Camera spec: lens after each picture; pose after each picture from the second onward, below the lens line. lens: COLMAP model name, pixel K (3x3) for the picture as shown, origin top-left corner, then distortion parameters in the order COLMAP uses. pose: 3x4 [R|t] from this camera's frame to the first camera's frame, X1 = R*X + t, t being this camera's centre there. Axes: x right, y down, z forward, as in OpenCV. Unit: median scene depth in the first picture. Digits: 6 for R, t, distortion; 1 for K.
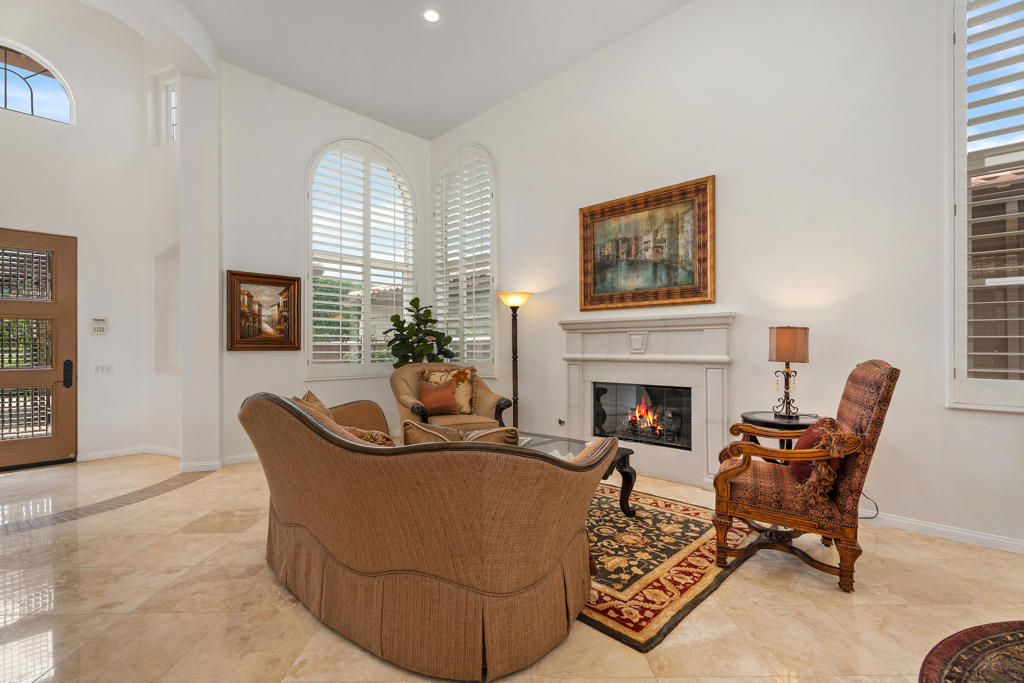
lens RADIAL K [[461.7, 0, 509.8], [0, 461.7, 342.3], [0, 0, 1]] dist [0.008212, -0.000731]
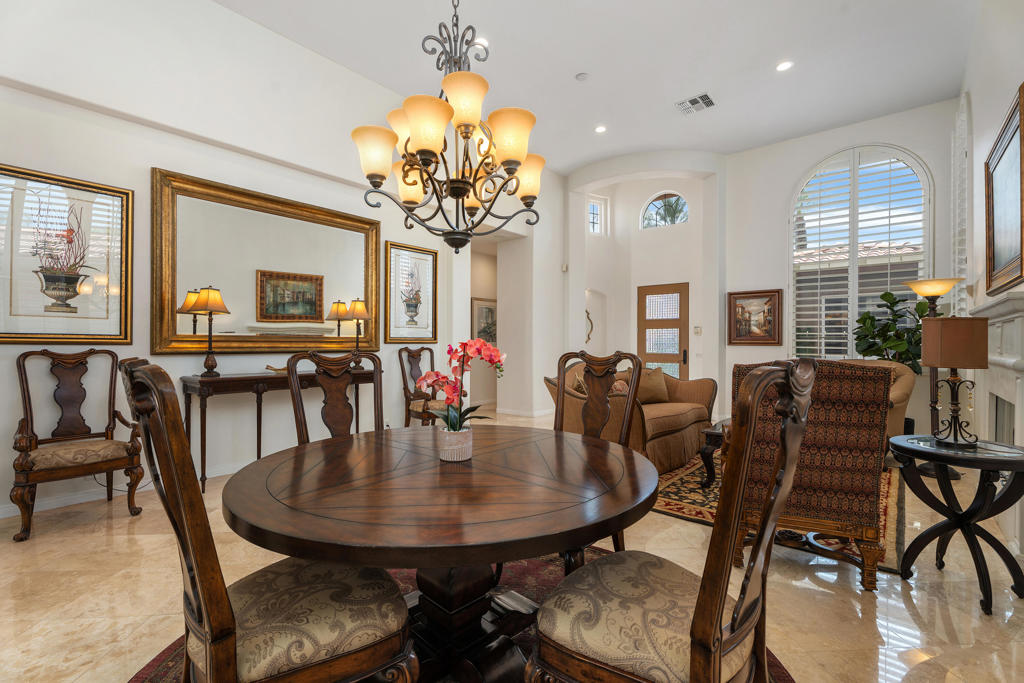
lens RADIAL K [[461.7, 0, 508.9], [0, 461.7, 341.8], [0, 0, 1]] dist [0.008212, -0.000731]
pose [[0.048925, 0.002726, -0.998799, 0.872702], [0.005344, 0.999981, 0.002991, -0.001459], [0.998788, -0.005484, 0.048909, 0.201479]]
